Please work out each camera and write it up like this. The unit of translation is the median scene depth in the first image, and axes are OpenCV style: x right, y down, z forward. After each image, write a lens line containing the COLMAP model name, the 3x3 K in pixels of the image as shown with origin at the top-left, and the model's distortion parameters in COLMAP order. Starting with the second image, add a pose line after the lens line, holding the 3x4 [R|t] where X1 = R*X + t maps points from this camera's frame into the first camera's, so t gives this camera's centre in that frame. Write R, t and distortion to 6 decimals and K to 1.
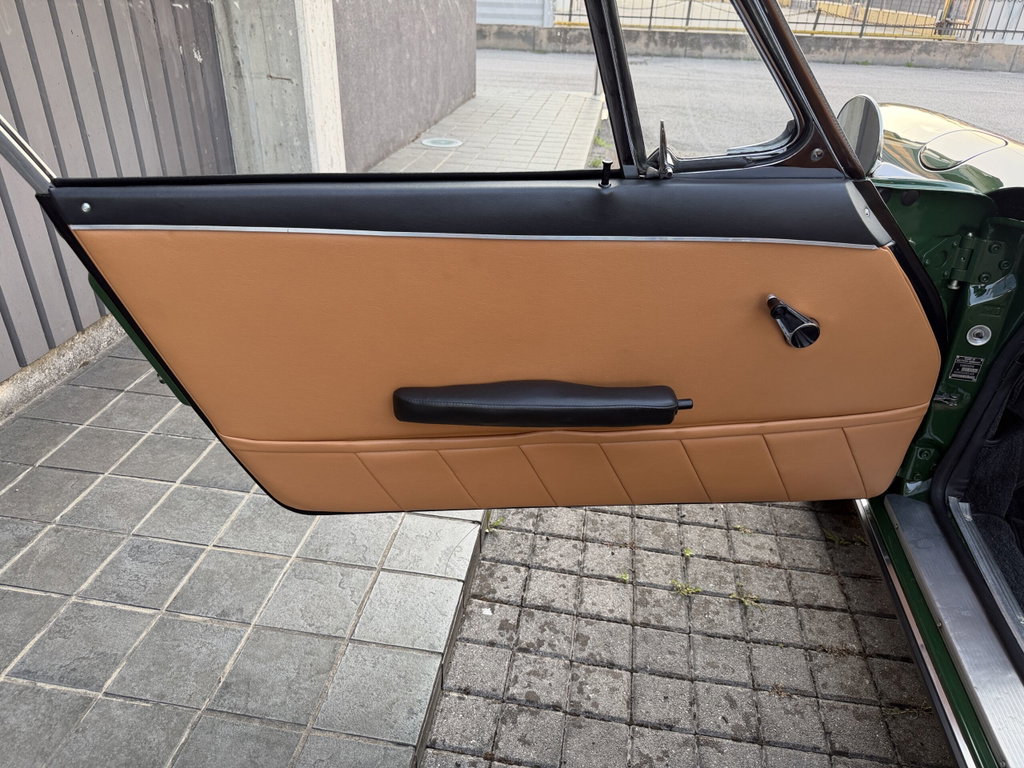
lens RADIAL K [[724.9, 0, 515.1], [0, 724.9, 409.2], [0, 0, 1]] dist [0.066785, -0.088040]
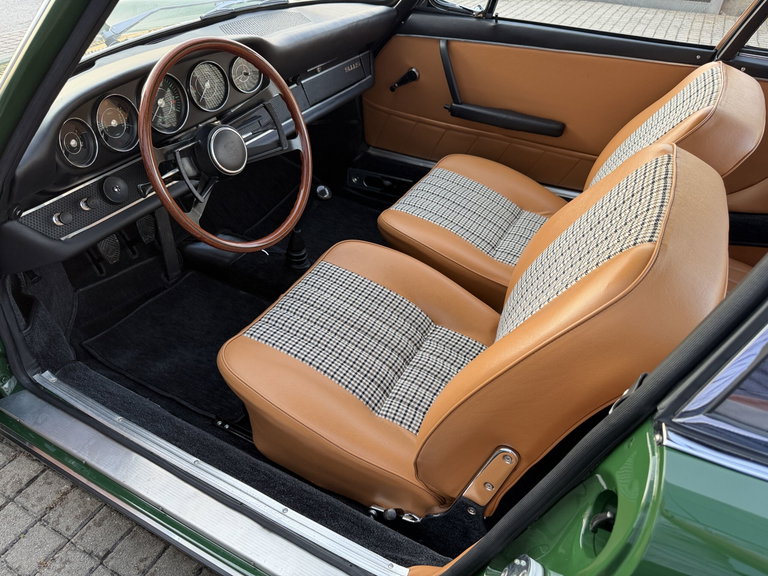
lens RADIAL K [[543.7, 0, 380.0], [0, 543.7, 294.3], [0, 0, 1]] dist [0.066785, -0.088040]
pose [[0.343948, -0.599543, 0.722667, 0.145029], [0.469974, 0.776204, 0.420277, -0.114712], [-0.812911, 0.195081, 0.548743, -0.110743]]
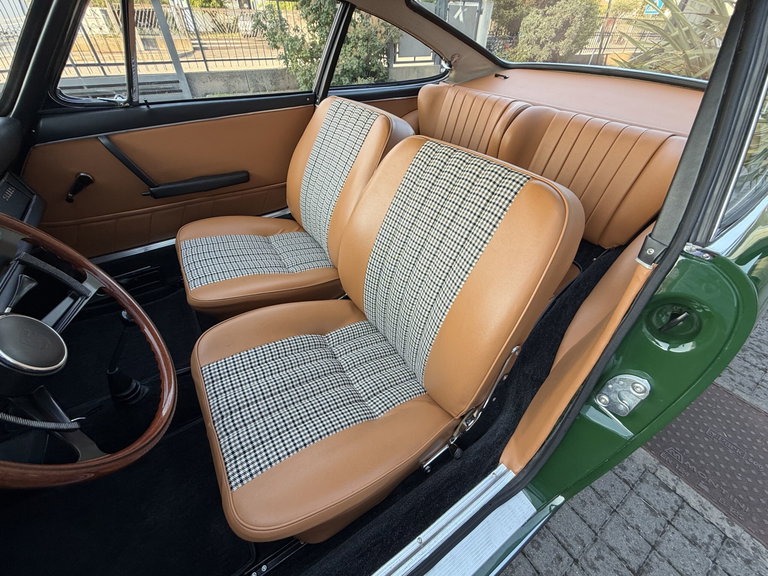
lens RADIAL K [[305.2, 0, 371.5], [0, 305.2, 291.5], [0, 0, 1]] dist [0.001536, 0.000227]
pose [[-0.656457, -0.526201, 0.540534, 0.452356], [0.349623, 0.422714, 0.836108, -0.198995], [-0.668452, 0.737852, -0.093521, 0.267890]]
